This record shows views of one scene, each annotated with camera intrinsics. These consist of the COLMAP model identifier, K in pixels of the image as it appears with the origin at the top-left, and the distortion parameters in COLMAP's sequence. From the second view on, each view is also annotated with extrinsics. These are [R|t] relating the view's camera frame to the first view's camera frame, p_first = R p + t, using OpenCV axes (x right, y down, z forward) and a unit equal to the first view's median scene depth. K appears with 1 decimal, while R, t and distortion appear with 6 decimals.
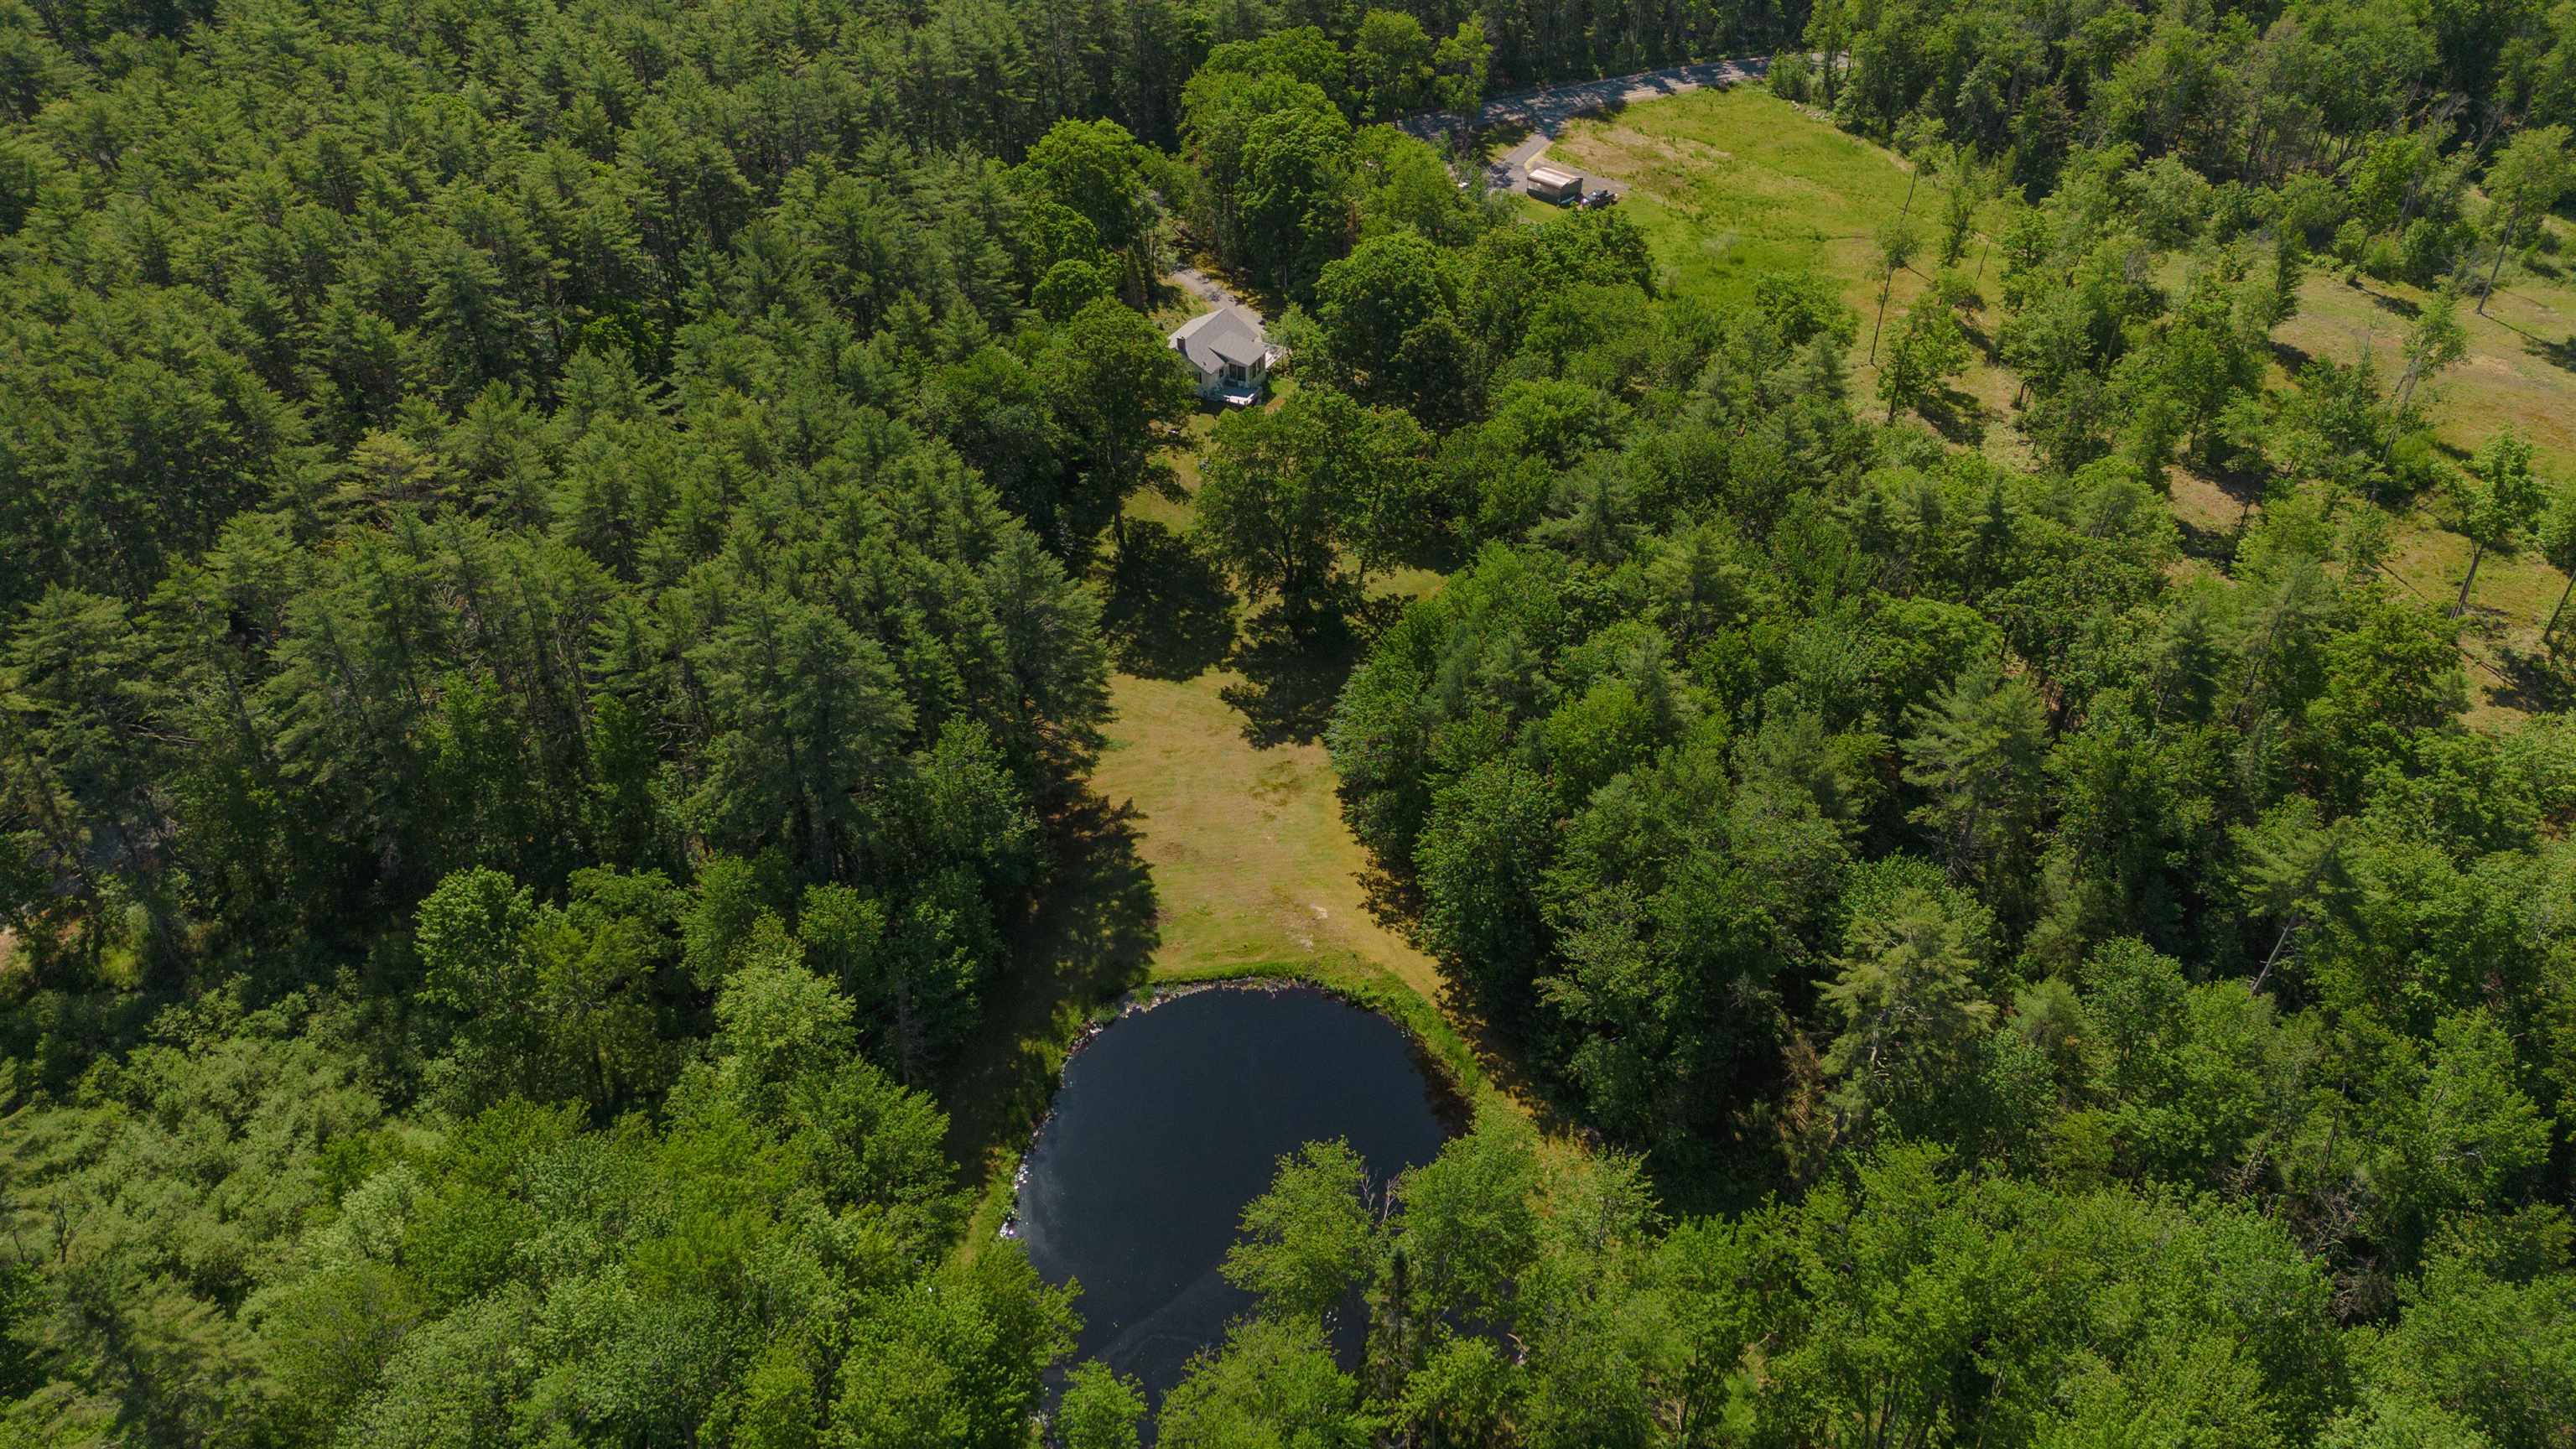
lens RADIAL K [[1848.0, 0, 1291.2], [0, 1848.0, 740.1], [0, 0, 1]] dist [0.076342, -0.086336]
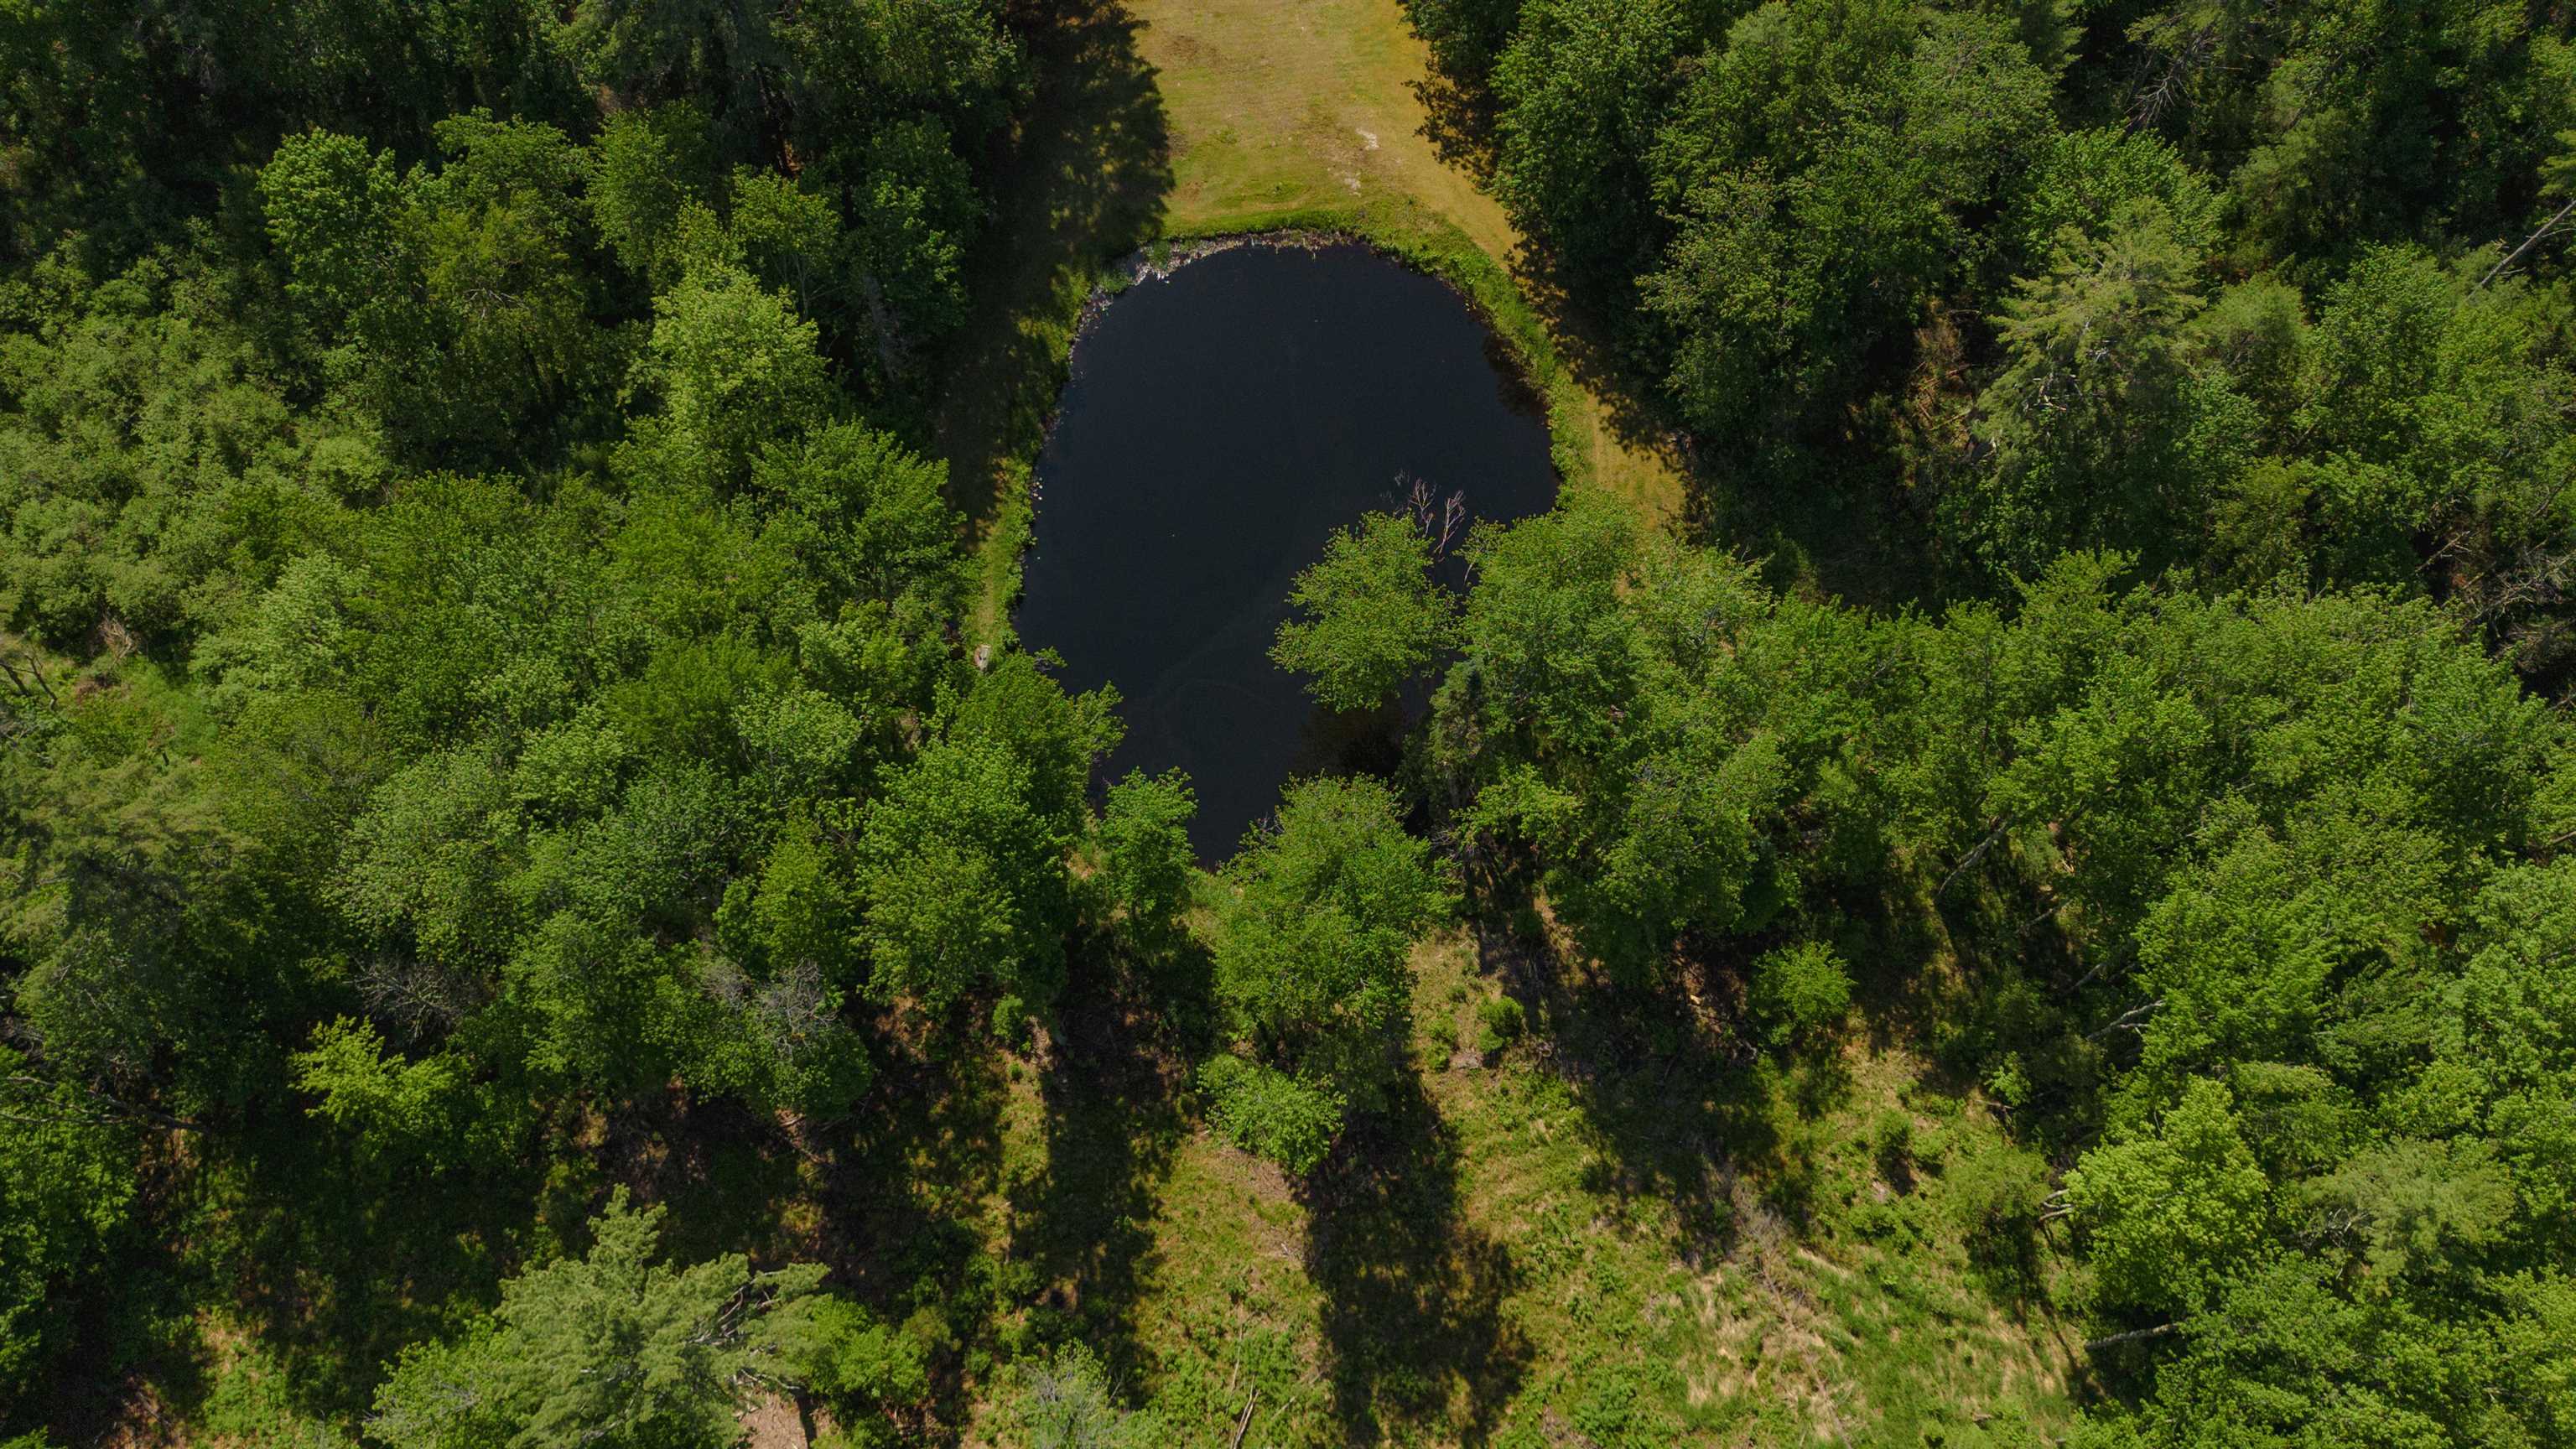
lens RADIAL K [[1848.0, 0, 1291.2], [0, 1848.0, 740.1], [0, 0, 1]] dist [0.076342, -0.086336]
pose [[0.999959, -0.008974, 0.000965, -0.023816], [0.007132, 0.851168, 0.524844, -0.123985], [-0.005531, -0.524816, 0.851198, 0.179206]]
